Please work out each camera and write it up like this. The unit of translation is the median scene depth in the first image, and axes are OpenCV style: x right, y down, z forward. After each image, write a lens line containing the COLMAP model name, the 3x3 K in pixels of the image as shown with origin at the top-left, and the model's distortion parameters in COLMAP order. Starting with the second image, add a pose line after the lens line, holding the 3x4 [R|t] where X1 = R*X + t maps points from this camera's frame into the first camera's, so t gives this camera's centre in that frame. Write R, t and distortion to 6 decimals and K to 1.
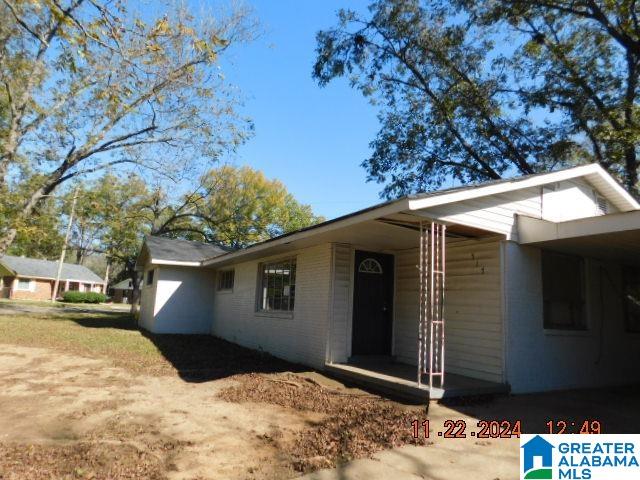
lens RADIAL K [[421.2, 0, 320.0], [0, 421.2, 240.0], [0, 0, 1]] dist [-0.084691, 0.069189]
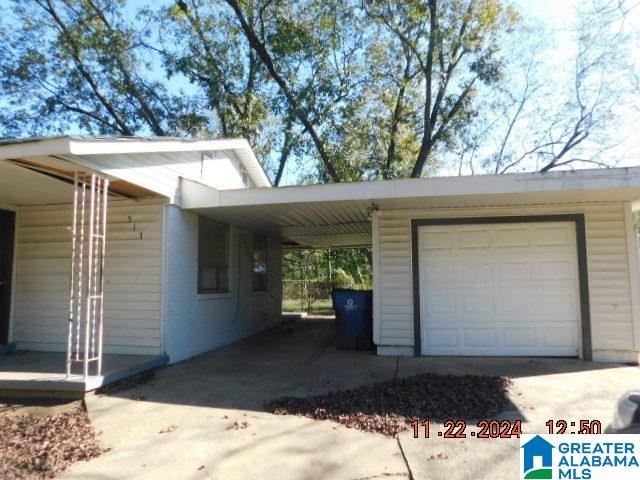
lens RADIAL K [[421.2, 0, 320.0], [0, 421.2, 240.0], [0, 0, 1]] dist [-0.084691, 0.069189]
pose [[0.639748, 0.012595, 0.768482, -0.045690], [-0.078714, 0.995682, 0.049210, 0.007714], [-0.764543, -0.091973, 0.637977, 0.111991]]
